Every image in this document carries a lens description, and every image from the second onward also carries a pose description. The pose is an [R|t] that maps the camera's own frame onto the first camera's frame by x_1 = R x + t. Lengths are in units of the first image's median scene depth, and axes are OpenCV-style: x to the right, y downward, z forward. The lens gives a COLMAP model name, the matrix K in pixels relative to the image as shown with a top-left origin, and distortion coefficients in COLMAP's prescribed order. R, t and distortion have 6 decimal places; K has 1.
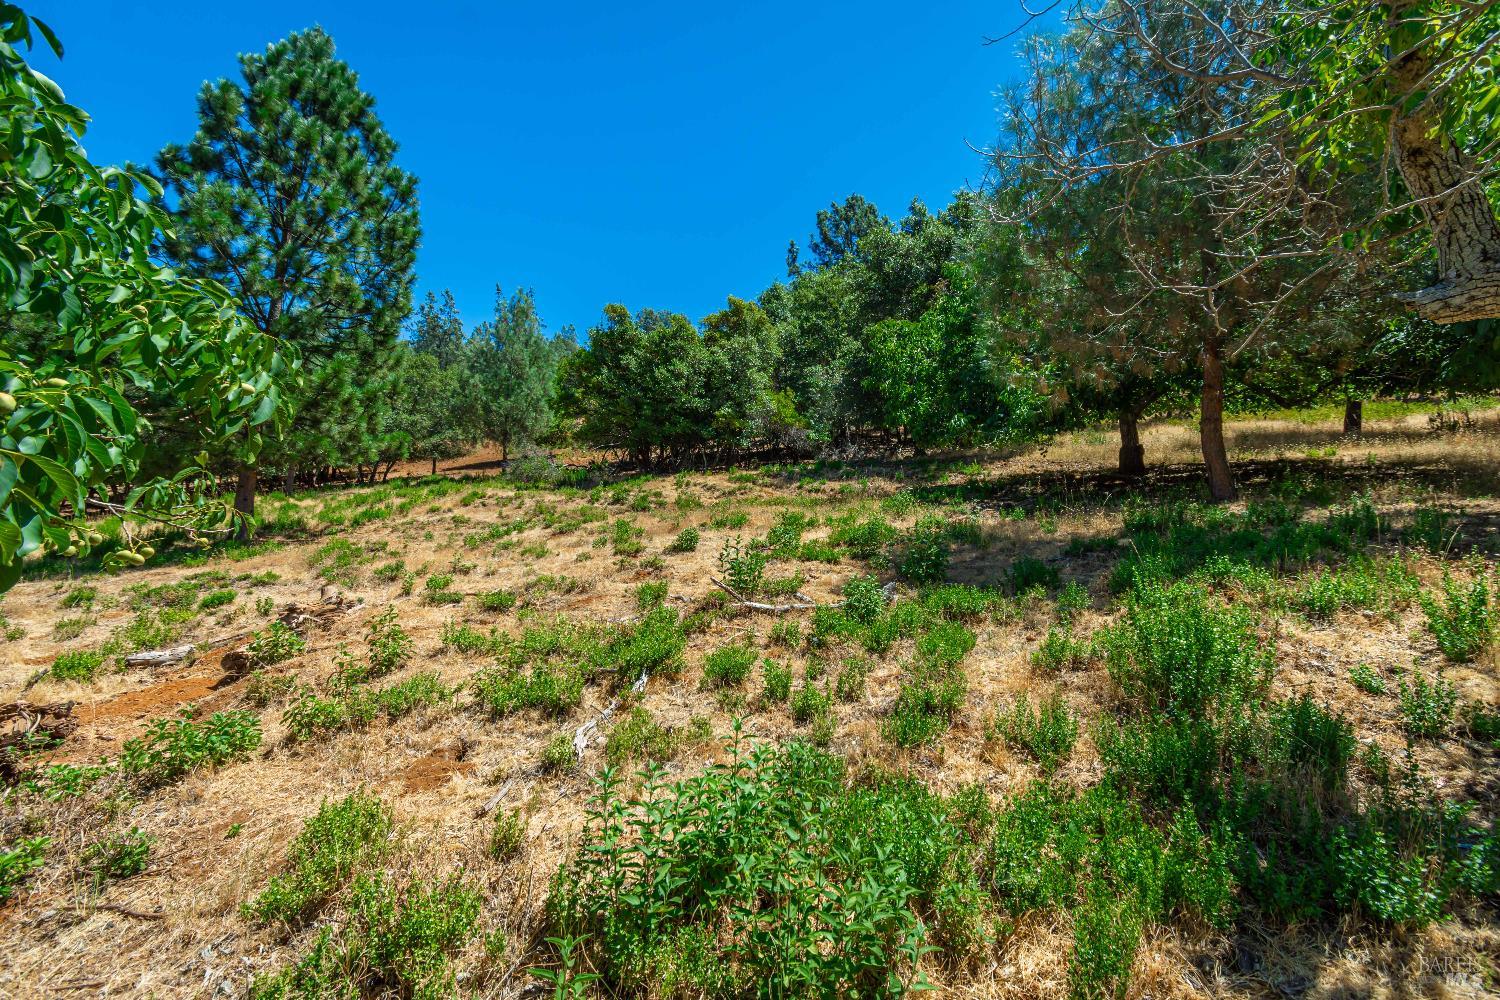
lens RADIAL K [[661.8, 0, 755.8], [0, 661.8, 505.7], [0, 0, 1]] dist [0.006352, -0.002305]
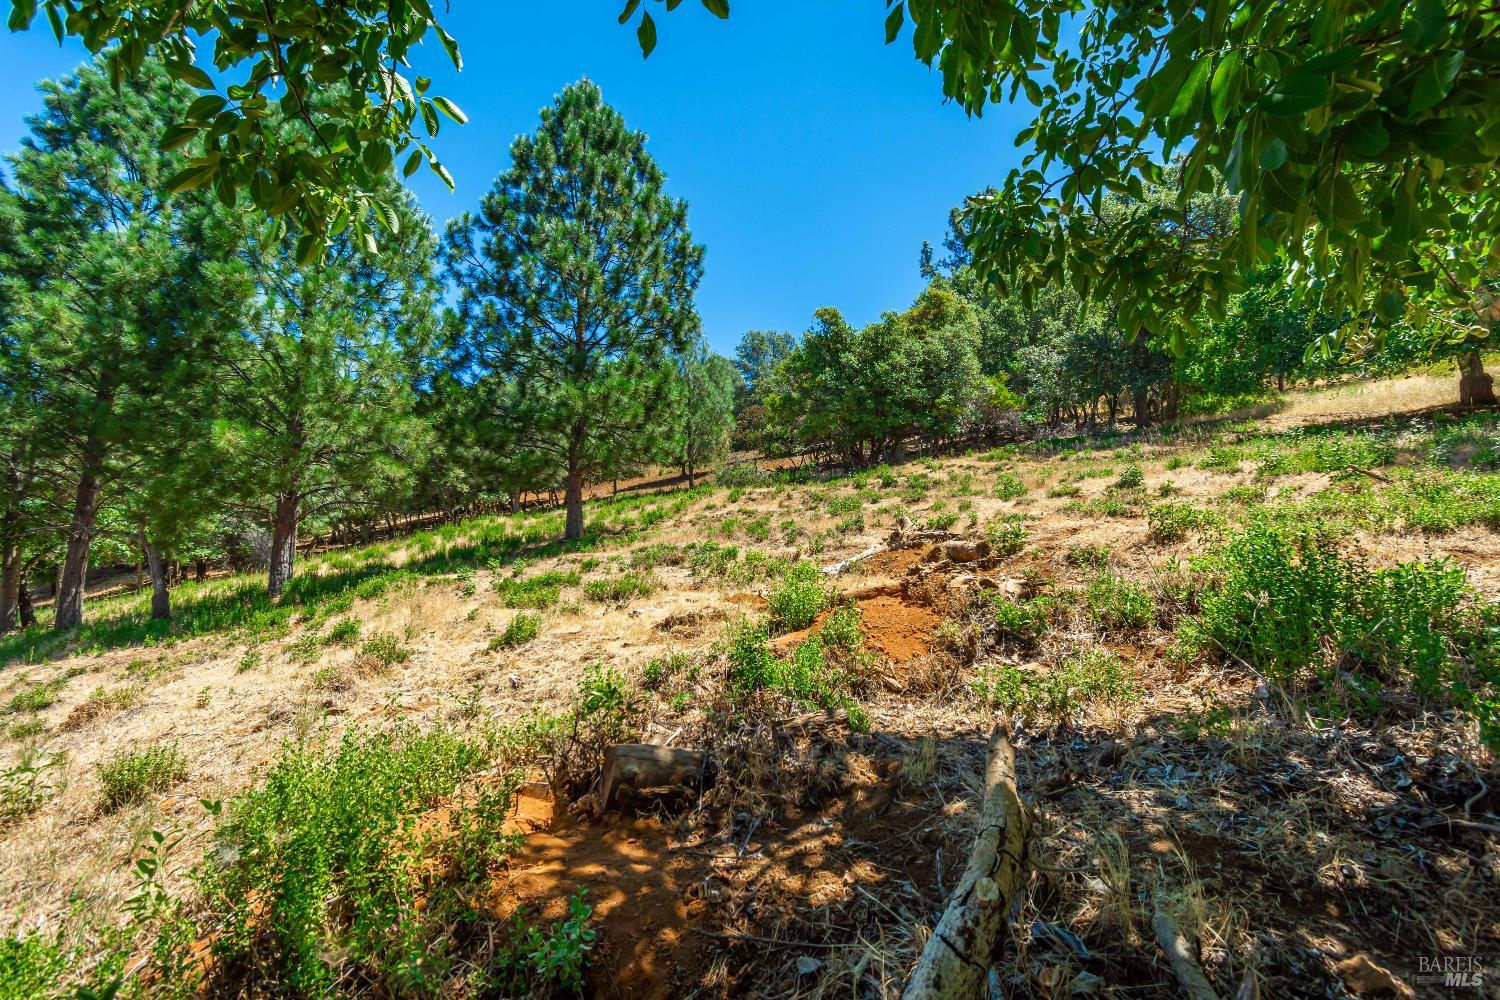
lens RADIAL K [[661.8, 0, 763.9], [0, 661.8, 511.1], [0, 0, 1]] dist [0.006352, -0.002305]
pose [[0.990221, -0.069443, -0.120999, -0.209350], [0.066949, 0.997454, -0.024564, 0.035293], [0.122397, 0.016223, 0.992349, -0.039041]]
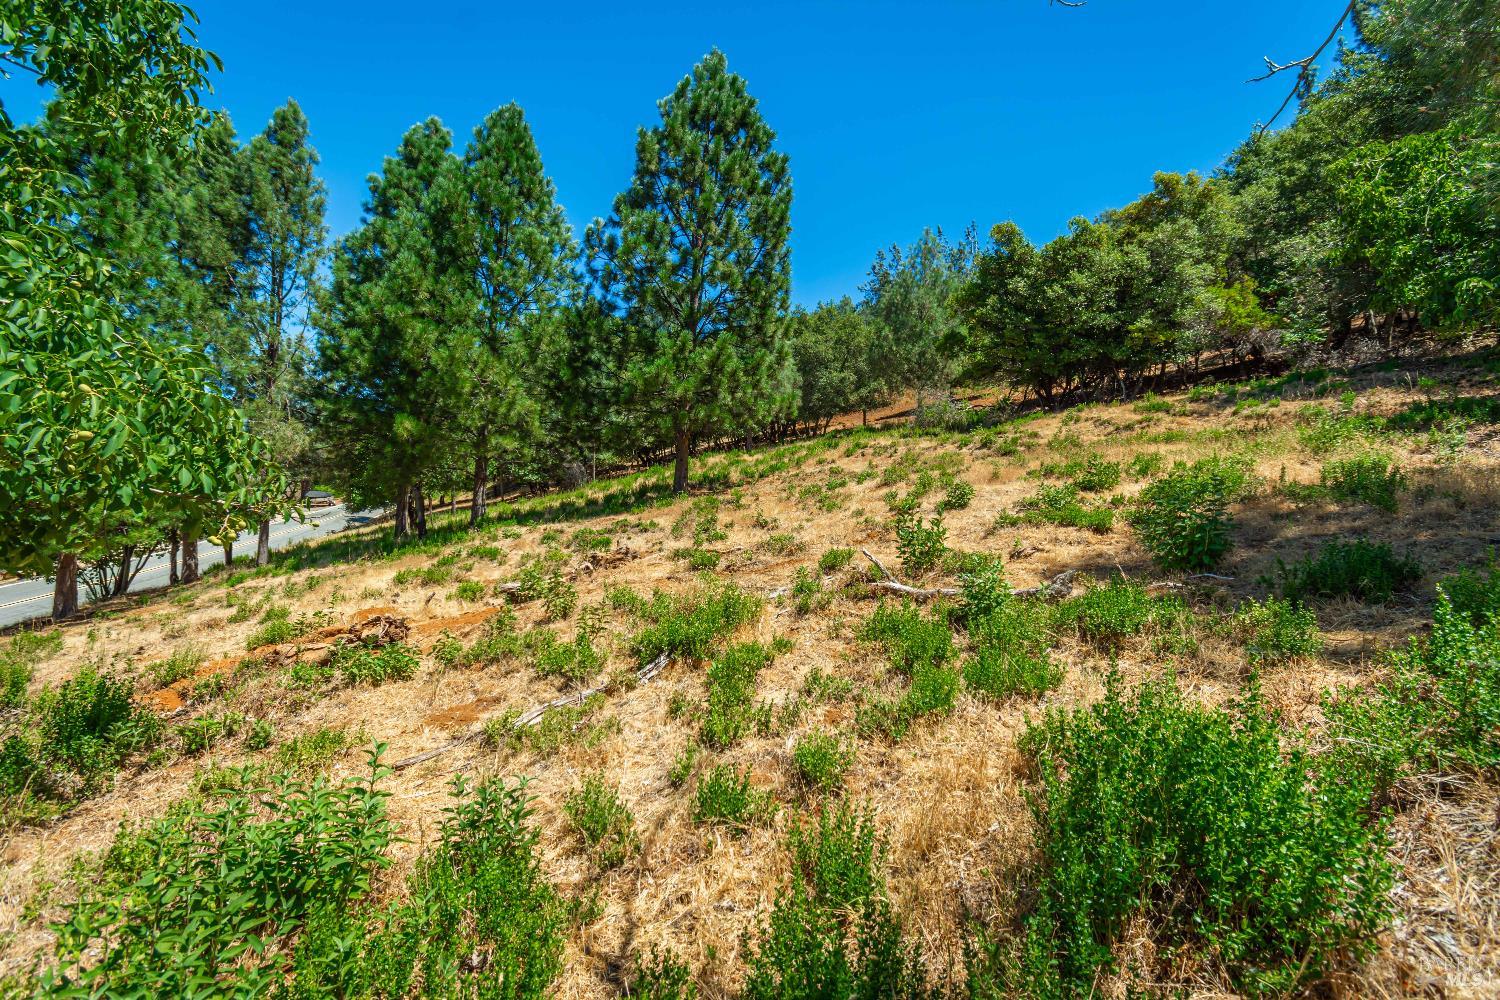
lens RADIAL K [[661.8, 0, 747.0], [0, 661.8, 499.3], [0, 0, 1]] dist [0.006352, -0.002305]
pose [[0.777003, -0.000370, -0.629497, 0.086167], [0.050865, 0.996767, 0.062198, -0.004585], [0.627438, -0.080348, 0.774510, 0.056191]]
